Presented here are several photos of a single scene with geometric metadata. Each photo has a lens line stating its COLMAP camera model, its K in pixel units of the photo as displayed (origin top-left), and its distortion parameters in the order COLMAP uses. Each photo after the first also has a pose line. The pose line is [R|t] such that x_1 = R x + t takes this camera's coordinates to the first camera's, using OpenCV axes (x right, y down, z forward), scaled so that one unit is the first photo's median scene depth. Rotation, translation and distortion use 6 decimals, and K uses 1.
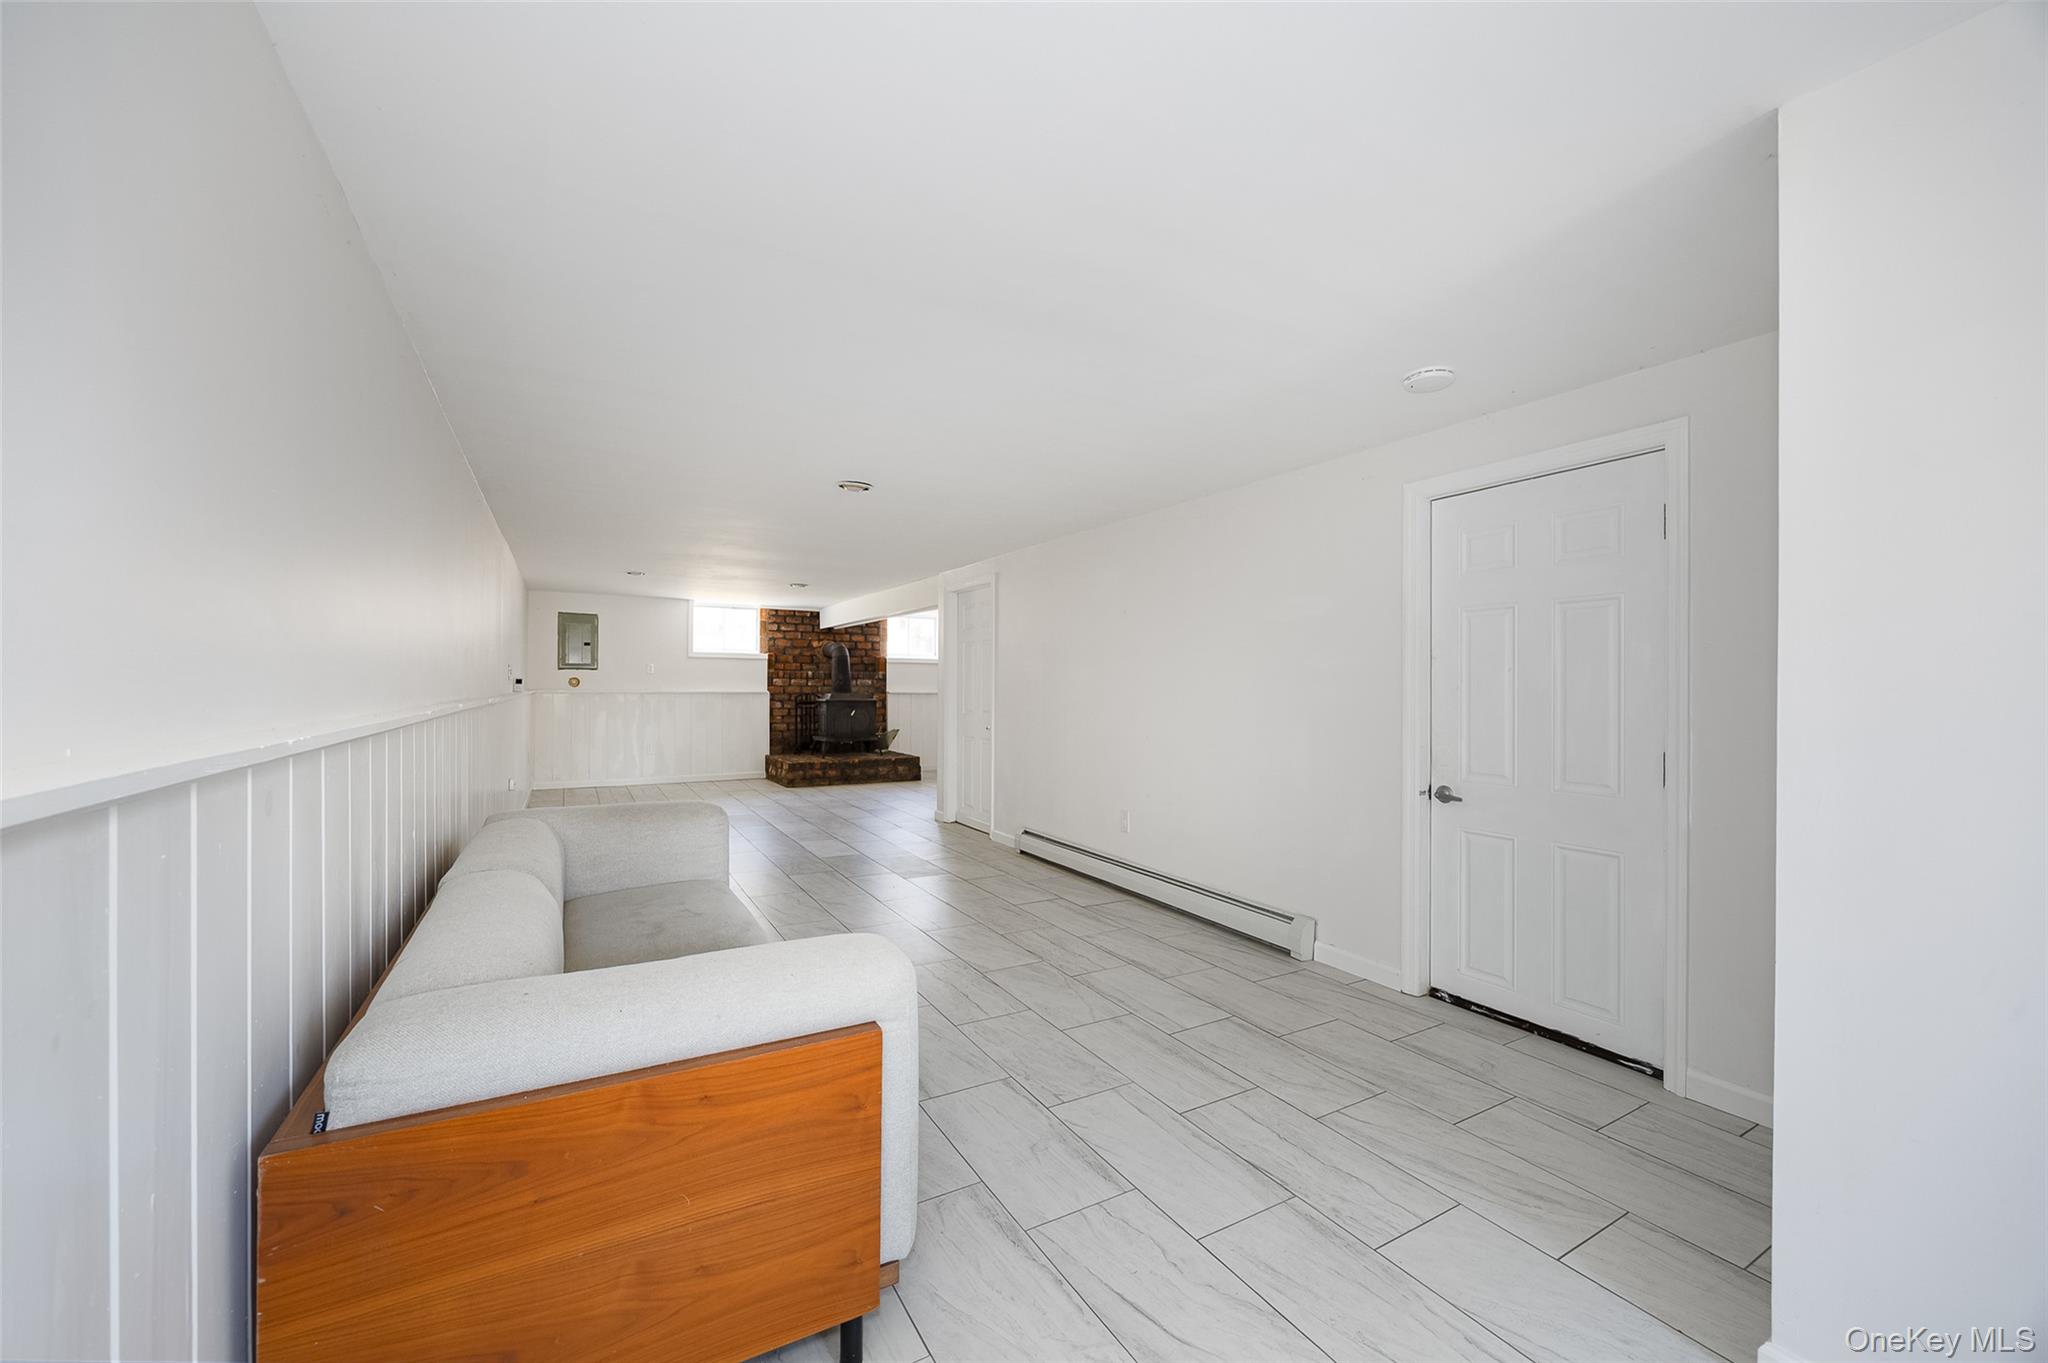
lens RADIAL K [[795.7, 0, 1033.0], [0, 795.7, 686.1], [0, 0, 1]] dist [0.017051, 0.000159]
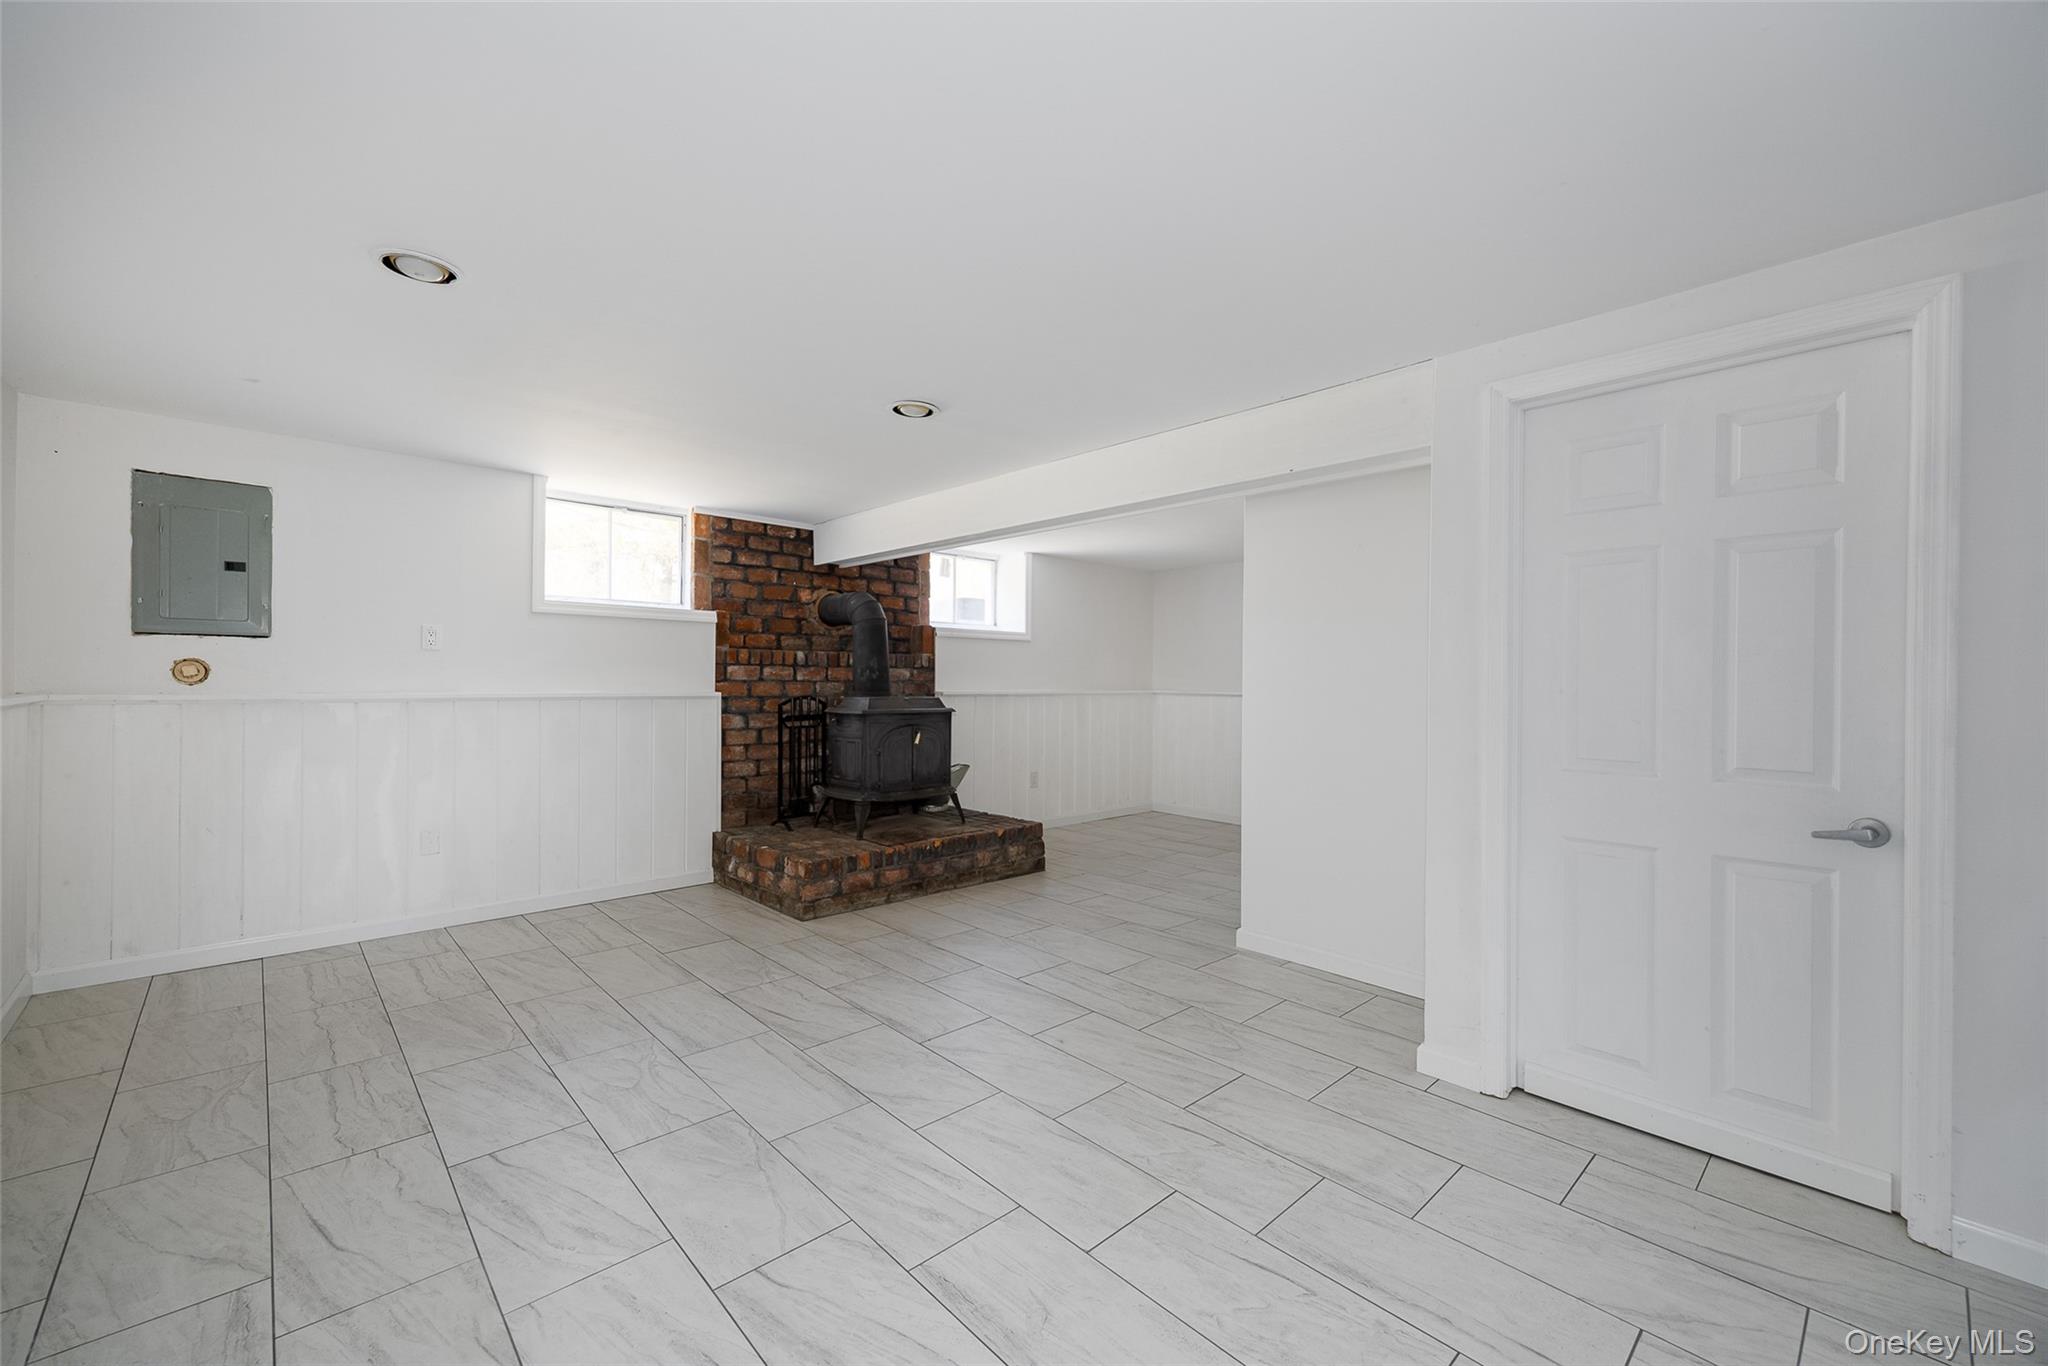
lens RADIAL K [[795.7, 0, 1011.7], [0, 795.7, 676.9], [0, 0, 1]] dist [0.017051, 0.000159]
pose [[0.972596, 0.000881, 0.232502, -0.271544], [-0.000542, 0.999999, -0.001519, -0.002196], [-0.232503, 0.001351, 0.972595, 0.508119]]
